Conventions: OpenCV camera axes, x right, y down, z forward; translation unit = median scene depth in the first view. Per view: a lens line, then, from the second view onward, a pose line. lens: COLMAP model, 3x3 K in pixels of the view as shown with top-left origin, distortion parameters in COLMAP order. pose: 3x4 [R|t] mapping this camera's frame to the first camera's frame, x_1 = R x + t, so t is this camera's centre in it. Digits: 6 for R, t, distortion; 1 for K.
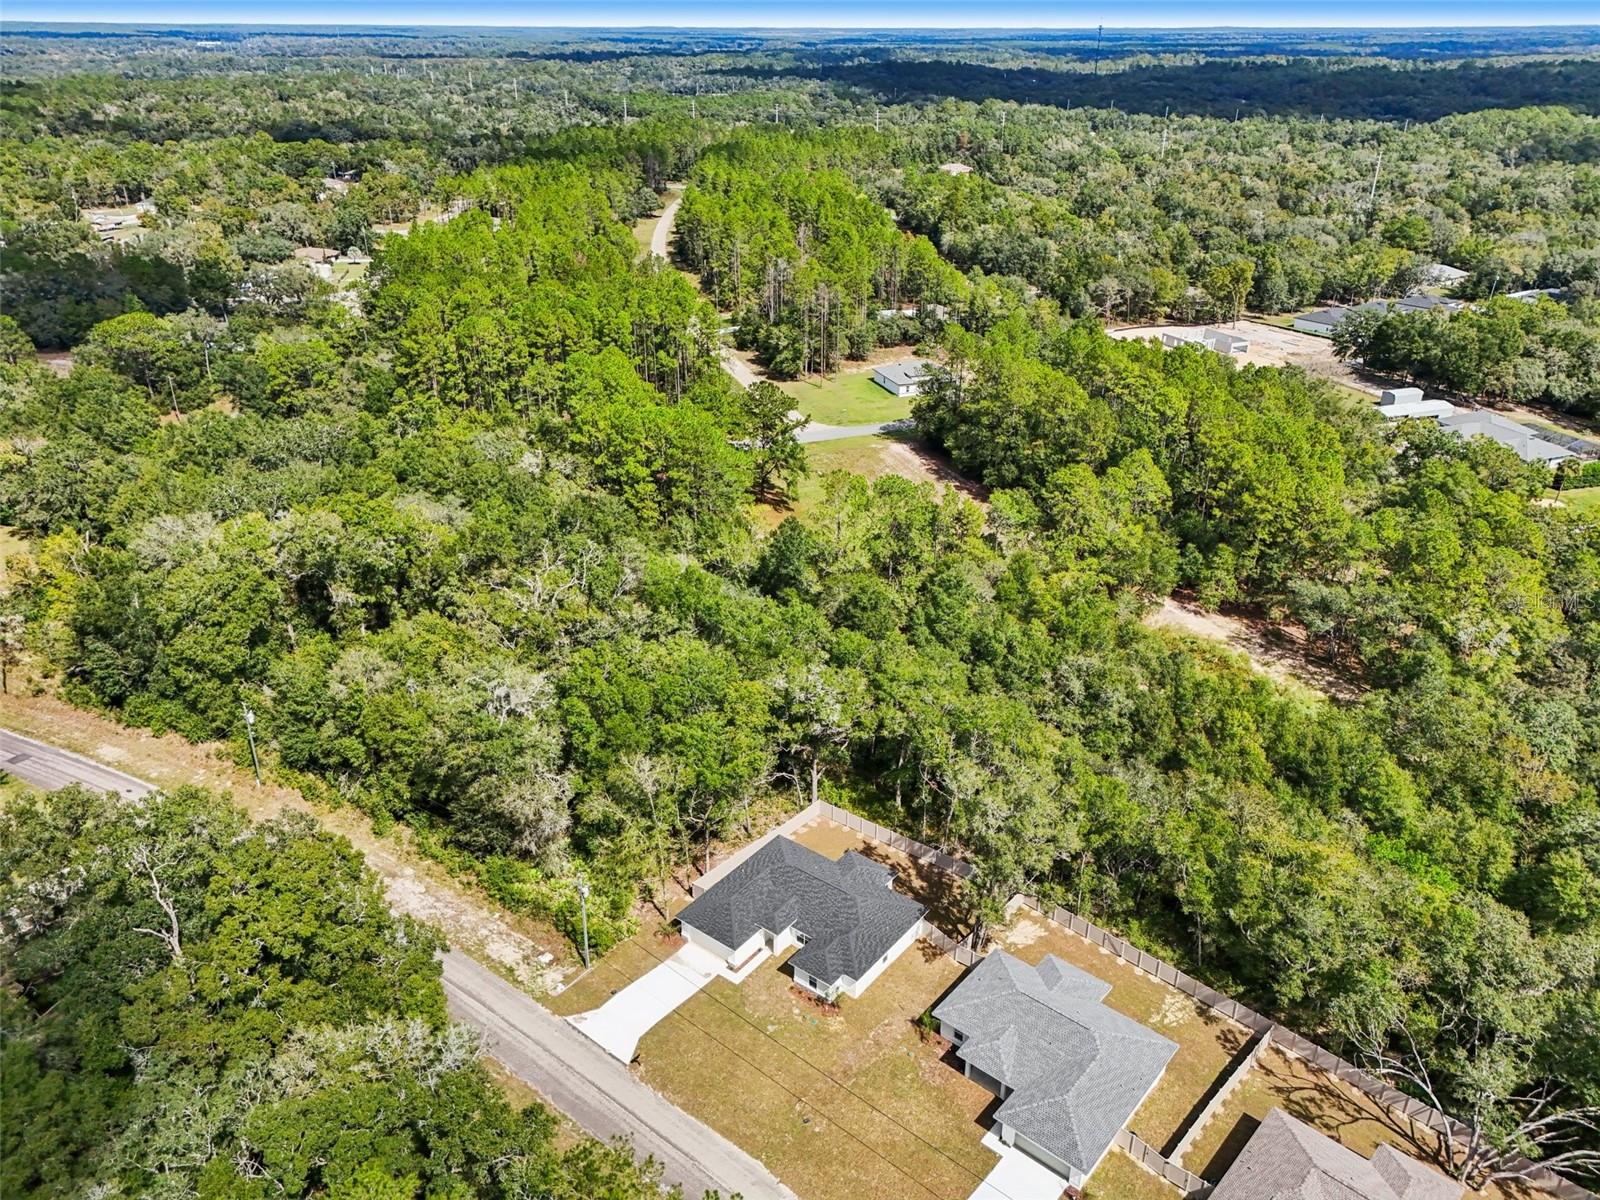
lens RADIAL K [[1178.8, 0, 800.5], [0, 1178.8, 597.3], [0, 0, 1]] dist [0.062841, -0.049032]
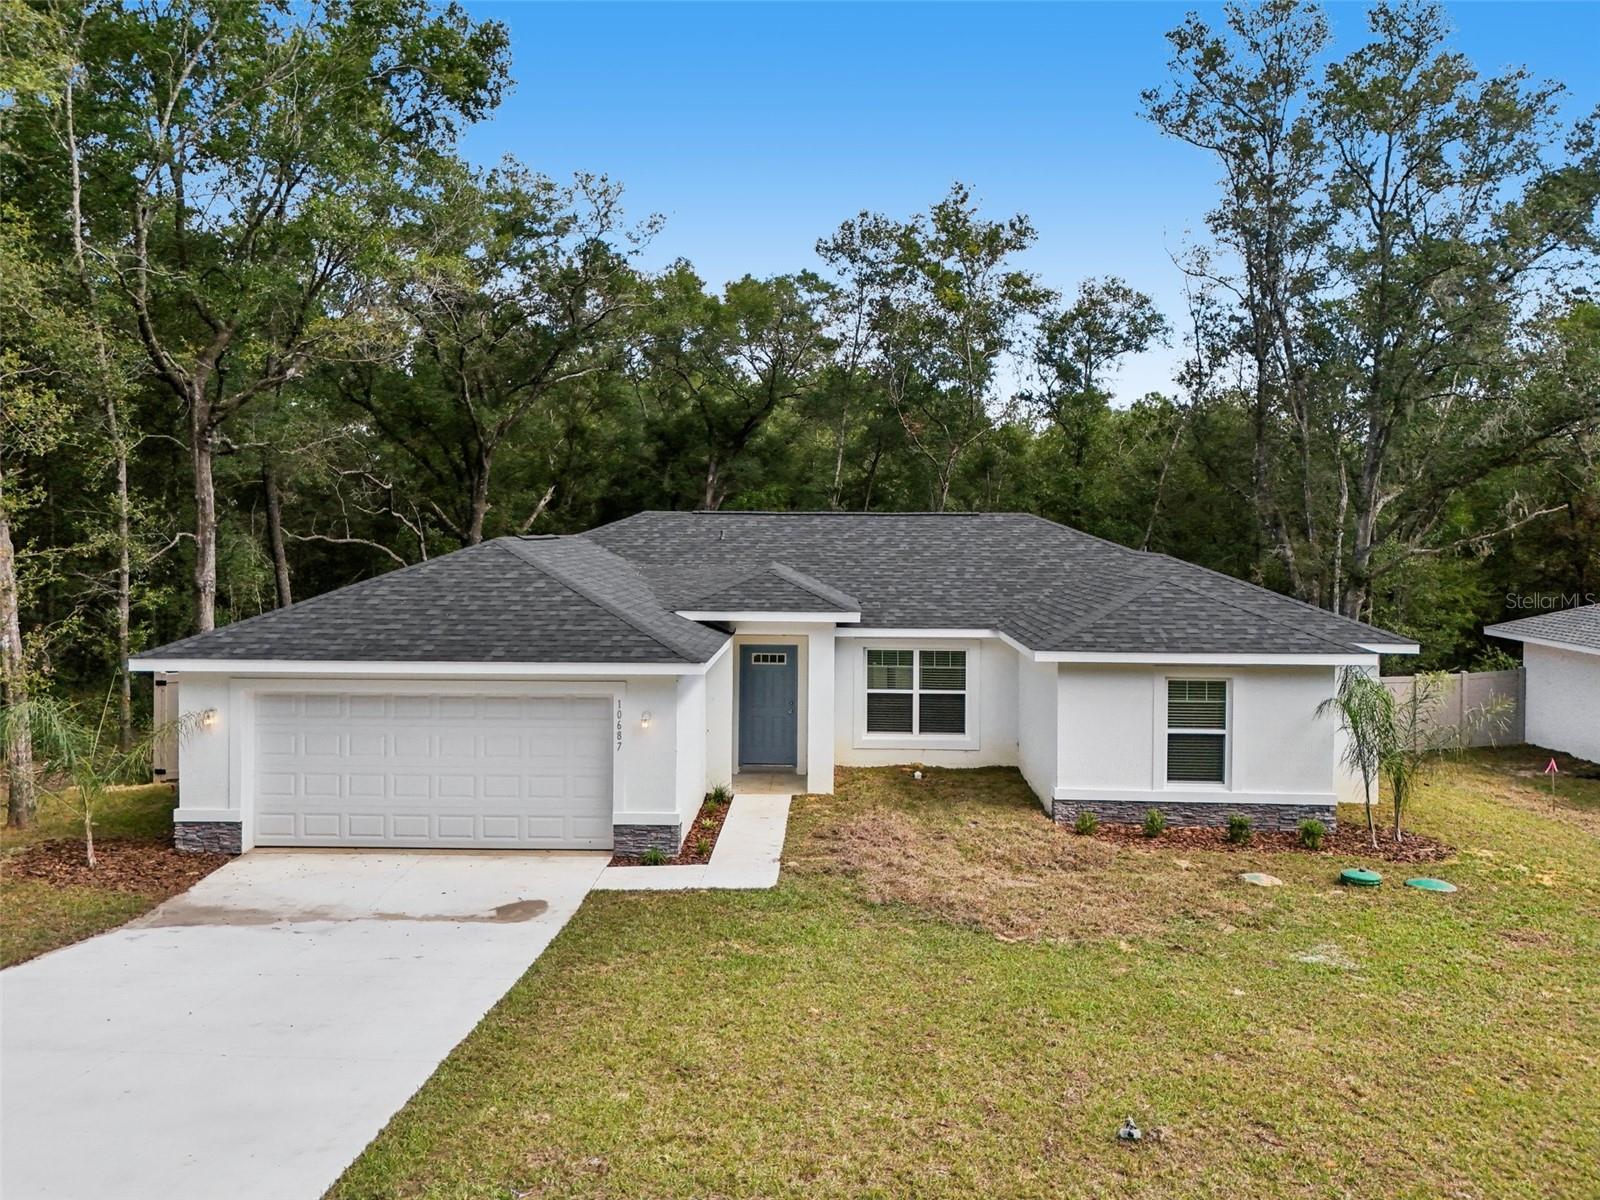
lens RADIAL K [[1178.8, 0, 795.8], [0, 1178.8, 588.6], [0, 0, 1]] dist [0.062841, -0.049032]
pose [[0.811833, -0.025761, 0.583321, -0.131977], [0.249833, 0.918283, -0.307149, 0.344680], [-0.527741, 0.395087, 0.751928, 0.904304]]
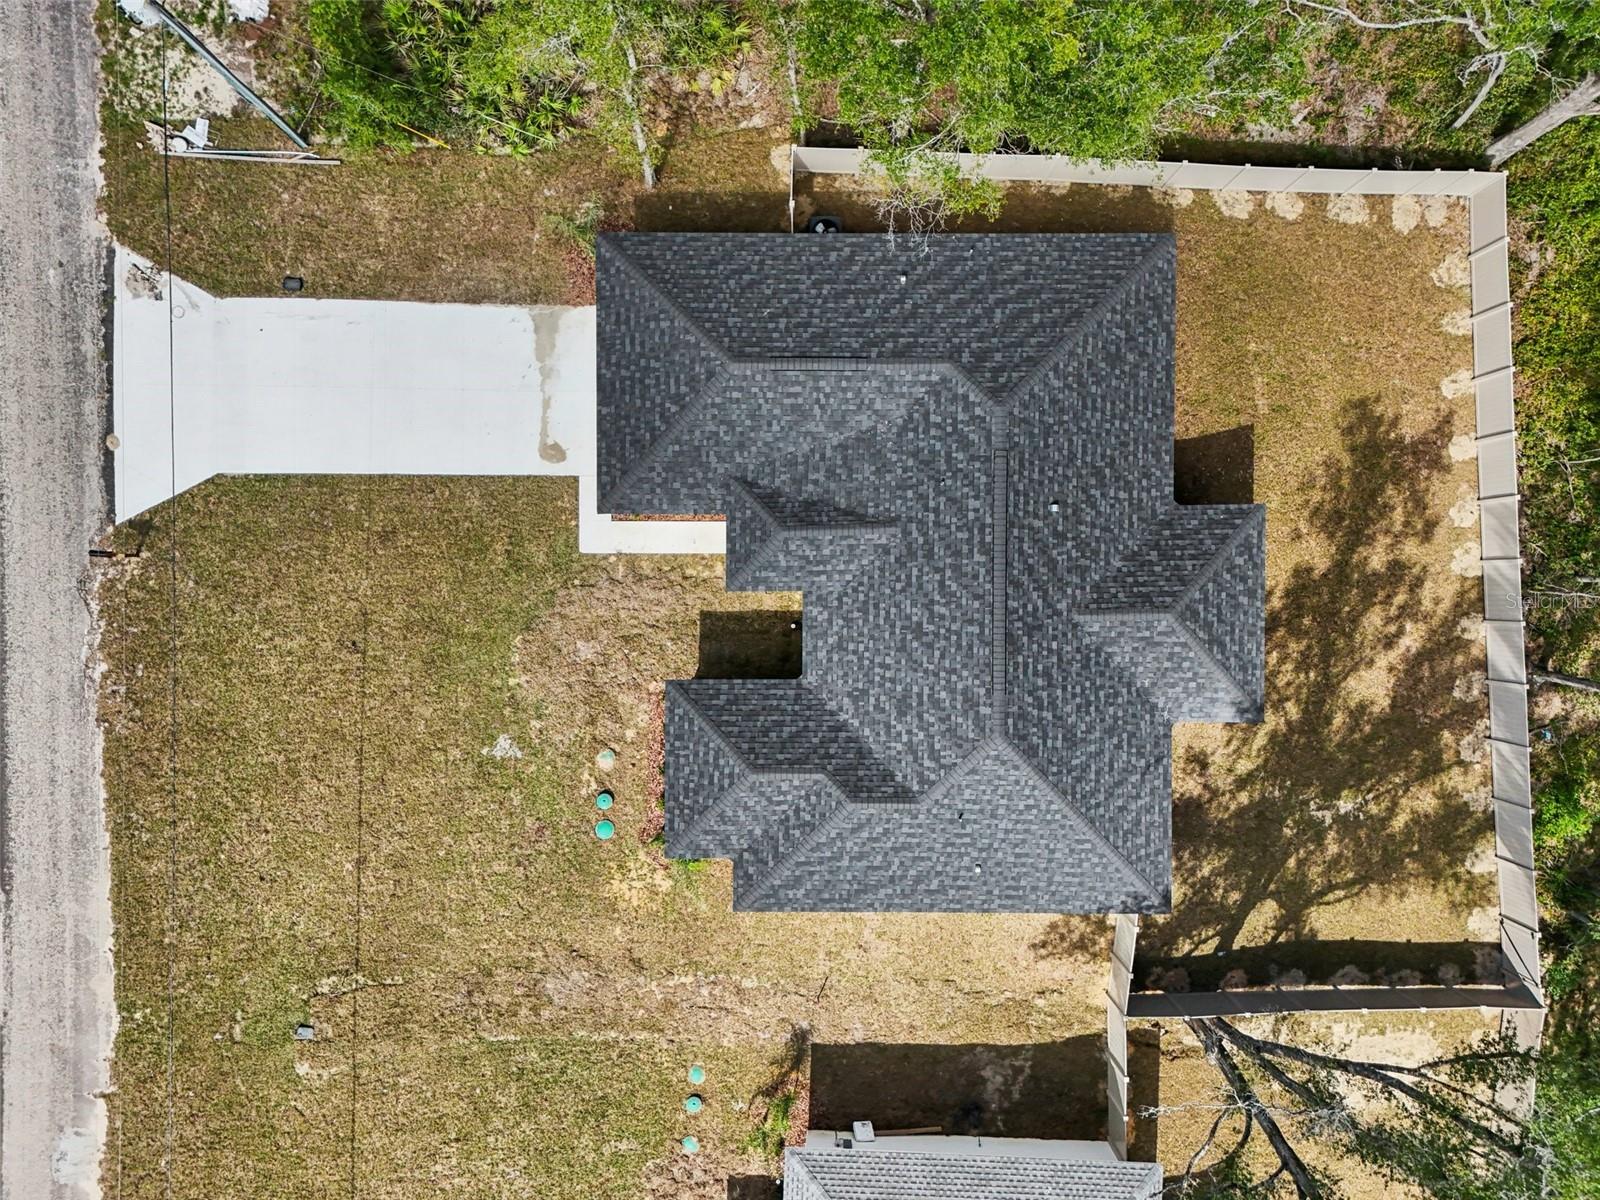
lens RADIAL K [[1178.8, 0, 805.4], [0, 1178.8, 605.1], [0, 0, 1]] dist [0.062841, -0.049032]
pose [[0.611068, 0.791513, 0.010125, -0.007491], [-0.345070, 0.254848, 0.903316, 0.015818], [0.712406, -0.555481, 0.428857, 0.917672]]
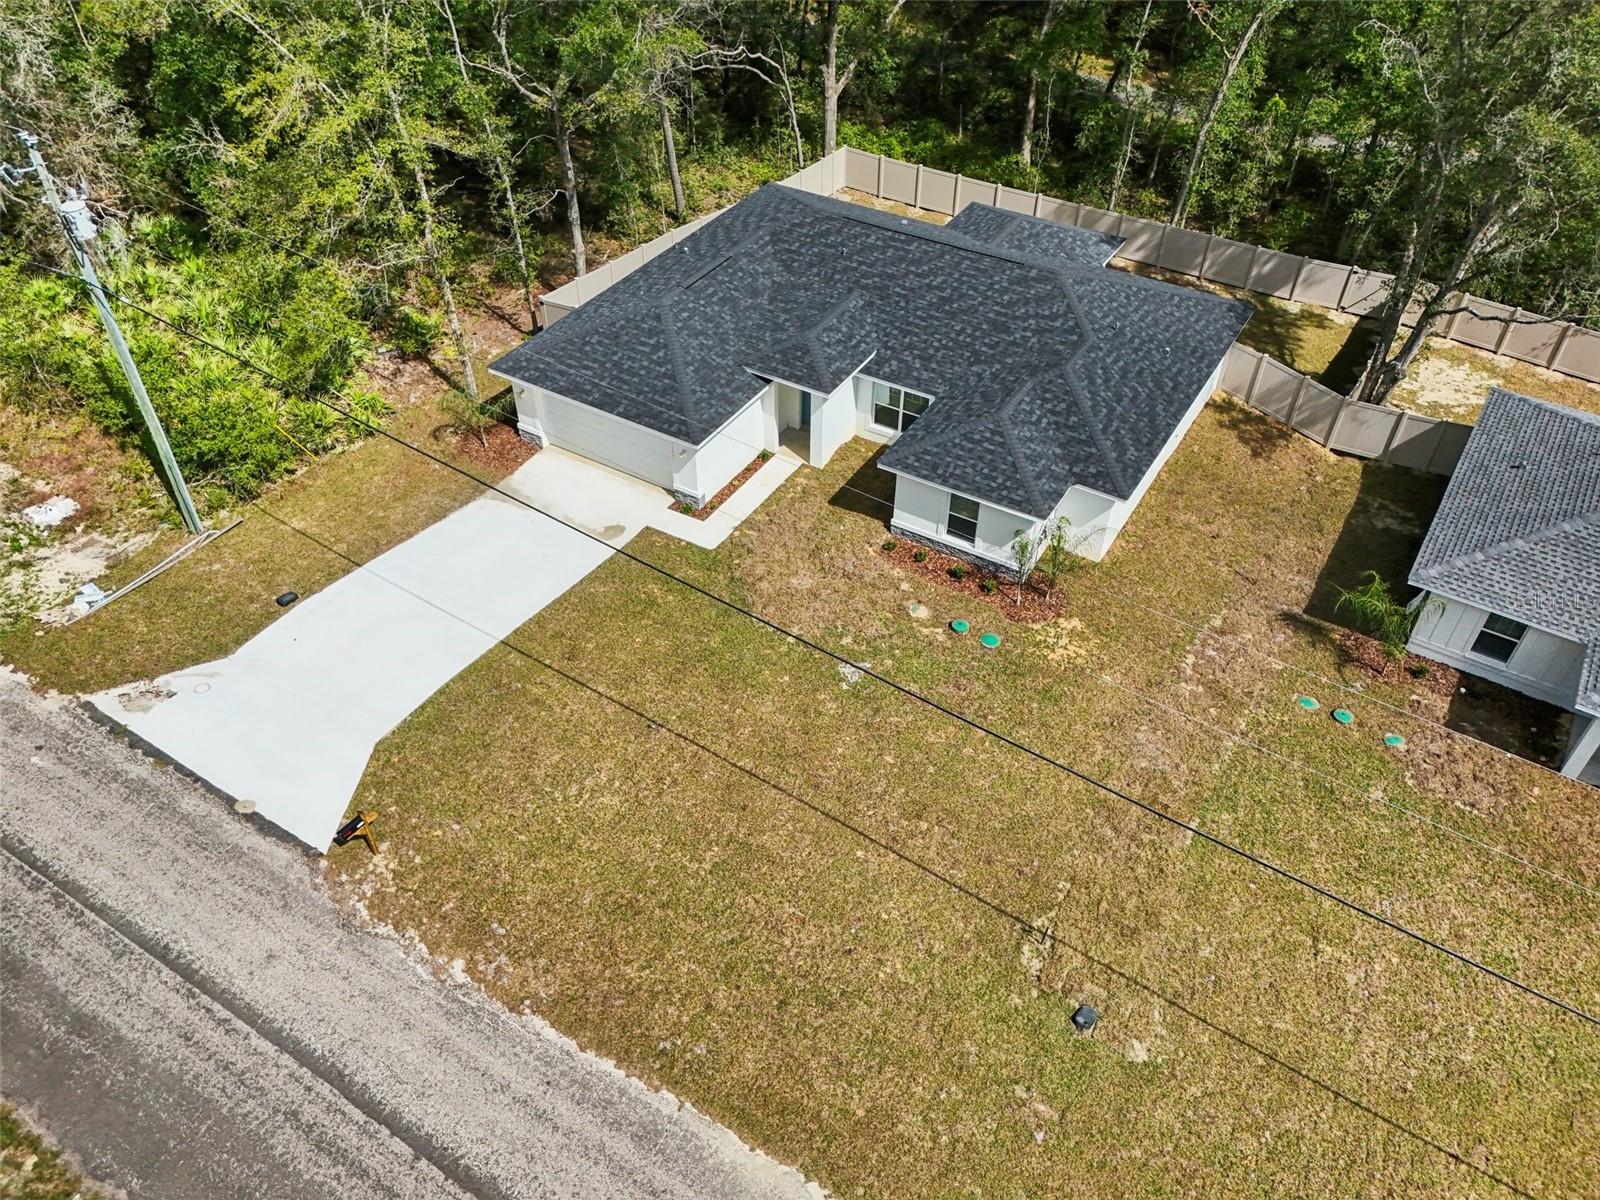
lens RADIAL K [[1178.8, 0, 803.9], [0, 1178.8, 595.6], [0, 0, 1]] dist [0.062841, -0.049032]
pose [[0.993075, -0.075956, 0.089624, -0.059278], [0.047449, 0.957211, 0.285475, 0.256629], [-0.107473, -0.279245, 0.954186, 0.716382]]
